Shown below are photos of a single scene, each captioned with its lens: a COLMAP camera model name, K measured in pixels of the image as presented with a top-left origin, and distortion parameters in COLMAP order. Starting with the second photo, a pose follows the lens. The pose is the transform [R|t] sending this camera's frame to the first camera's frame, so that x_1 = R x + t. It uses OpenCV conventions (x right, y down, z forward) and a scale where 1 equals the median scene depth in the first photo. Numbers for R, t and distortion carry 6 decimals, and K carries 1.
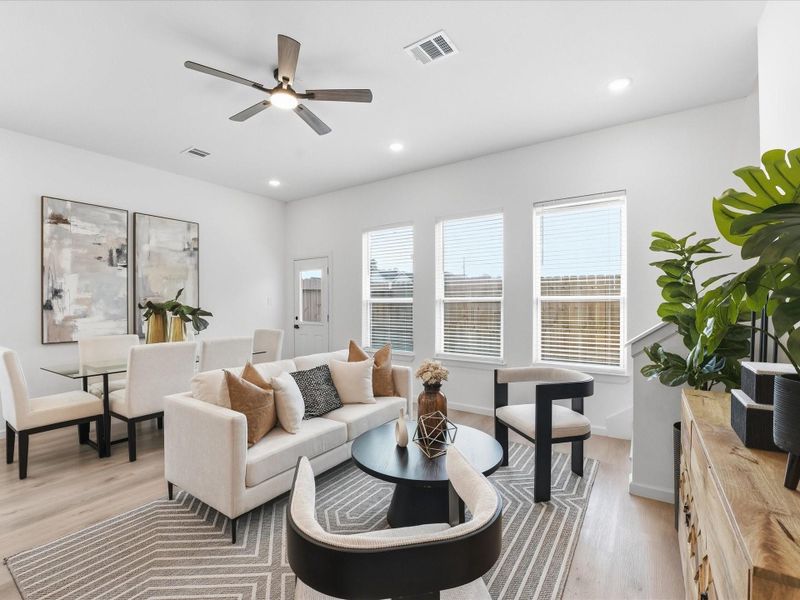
lens RADIAL K [[366.2, 0, 397.3], [0, 366.2, 304.5], [0, 0, 1]] dist [-0.028303, 0.001394]
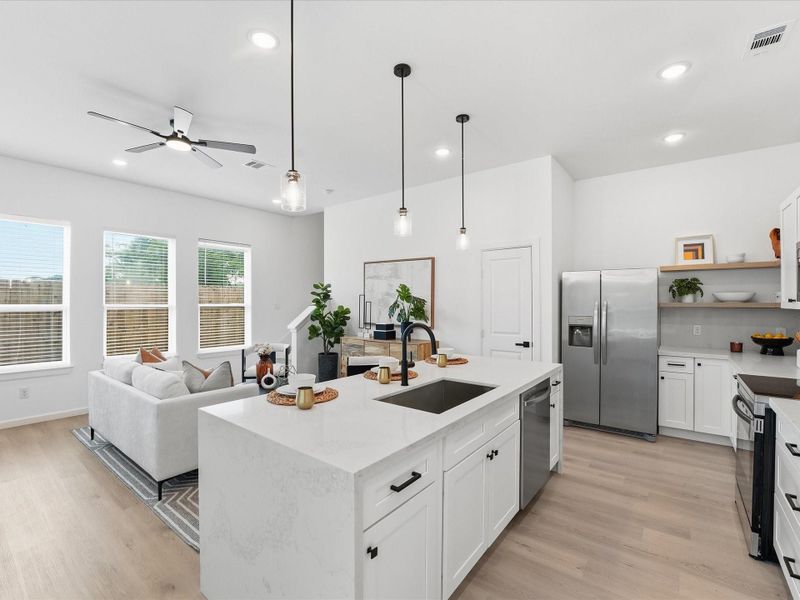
lens RADIAL K [[365.3, 0, 399.1], [0, 365.3, 300.7], [0, 0, 1]] dist [-0.022303, 0.000126]
pose [[0.053975, 0.003584, 0.998536, -1.044691], [0.003770, 0.999986, -0.003793, -0.027012], [-0.998535, 0.003969, 0.053961, 0.143443]]
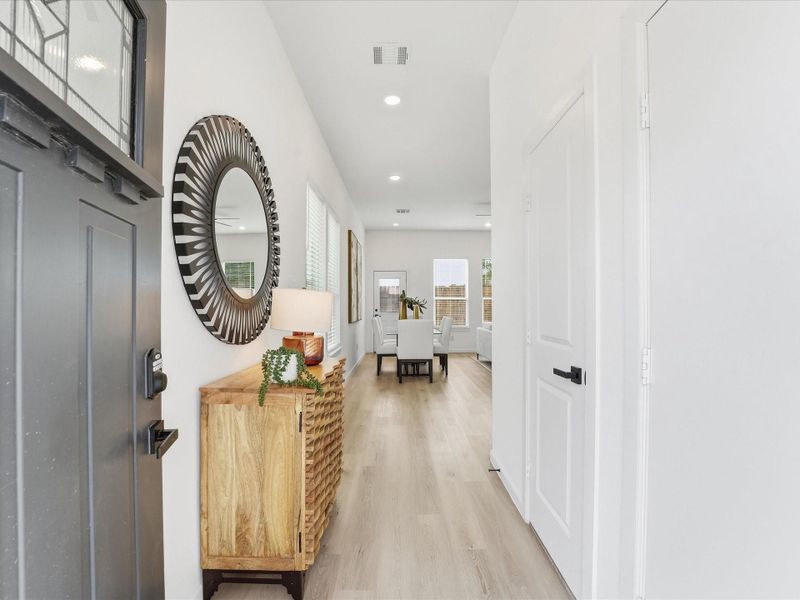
lens RADIAL K [[371.6, 0, 393.4], [0, 371.6, 299.9], [0, 0, 1]] dist [-0.030493, -0.000122]
pose [[0.829593, 0.006166, 0.558334, -1.713440], [0.004319, 0.999838, -0.017459, 0.035635], [-0.558351, 0.016896, 0.829433, -0.476543]]
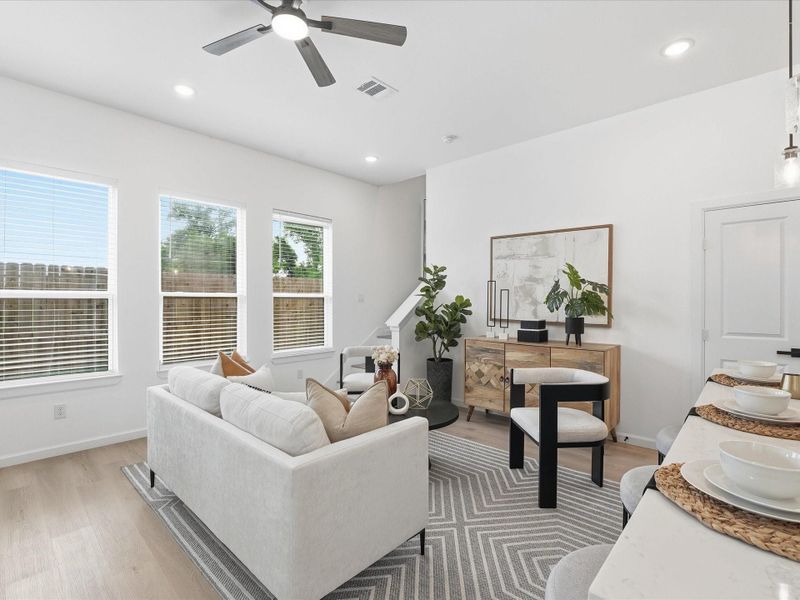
lens RADIAL K [[382.2, 0, 401.0], [0, 382.2, 301.2], [0, 0, 1]] dist [-0.024304, 0.000294]
pose [[0.136932, -0.002849, 0.990576, -0.743519], [0.001784, 0.999995, 0.002630, -0.000379], [-0.990579, 0.001408, 0.136936, 0.476007]]
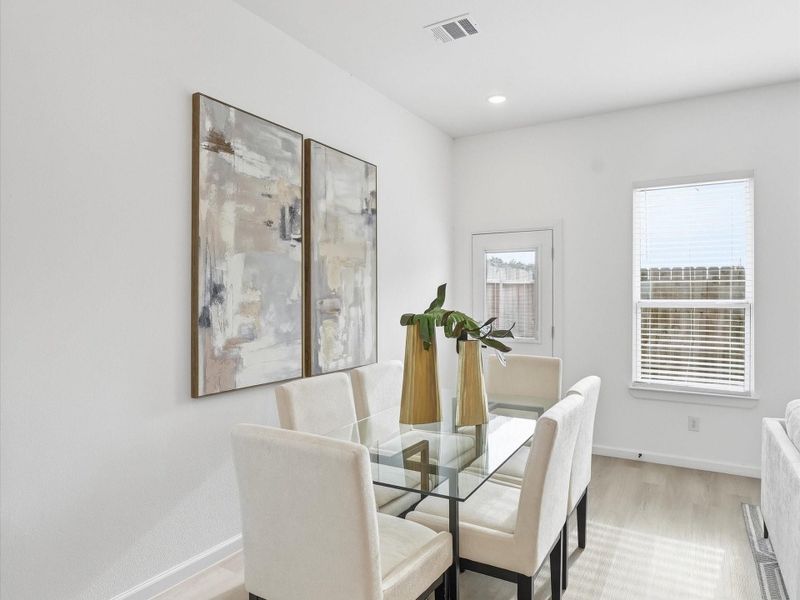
lens RADIAL K [[500.2, 0, 389.8], [0, 500.2, 295.4], [0, 0, 1]] dist [-0.023376, 0.000506]
pose [[0.998617, 0.004151, 0.052413, -0.740610], [-0.003791, 0.999969, -0.006969, -0.023468], [-0.052440, 0.006761, 0.998601, 0.299509]]
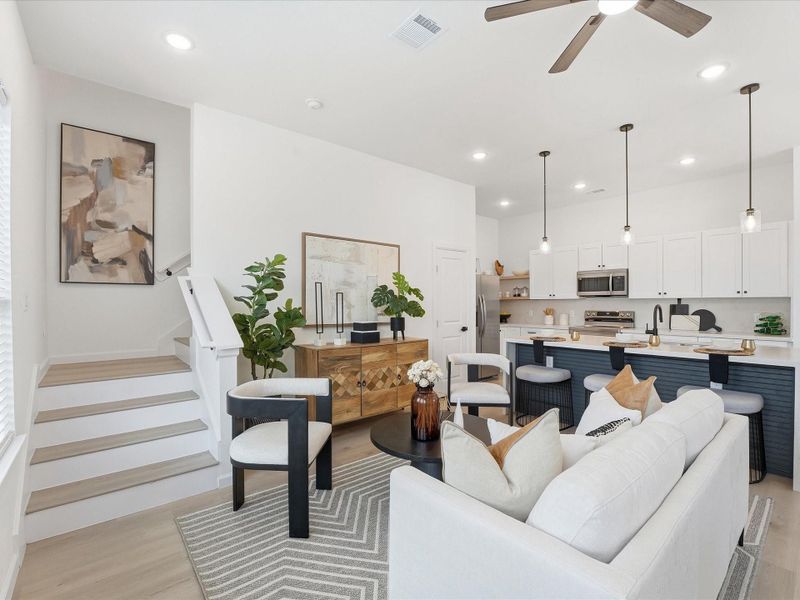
lens RADIAL K [[366.2, 0, 397.3], [0, 366.2, 304.5], [0, 0, 1]] dist [-0.028303, 0.001394]
pose [[-0.961701, 0.004812, 0.274059, -0.070360], [0.007923, 0.999916, 0.010245, -0.007293], [-0.273986, 0.012024, -0.961658, 1.225969]]
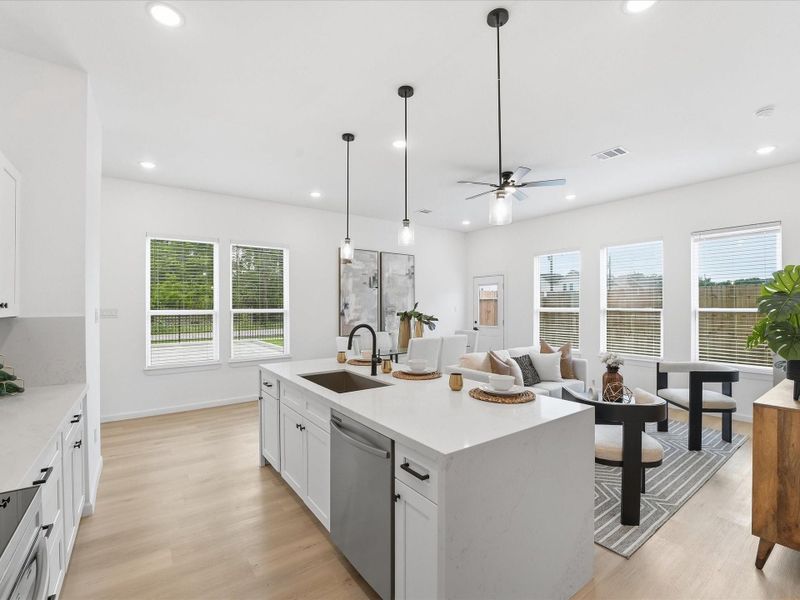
lens RADIAL K [[366.2, 0, 397.3], [0, 366.2, 304.5], [0, 0, 1]] dist [-0.028303, 0.001394]
pose [[0.940884, 0.000048, -0.338730, -0.157308], [-0.002191, 0.999980, -0.005943, -0.027297], [0.338723, 0.006333, 0.940865, -0.501340]]
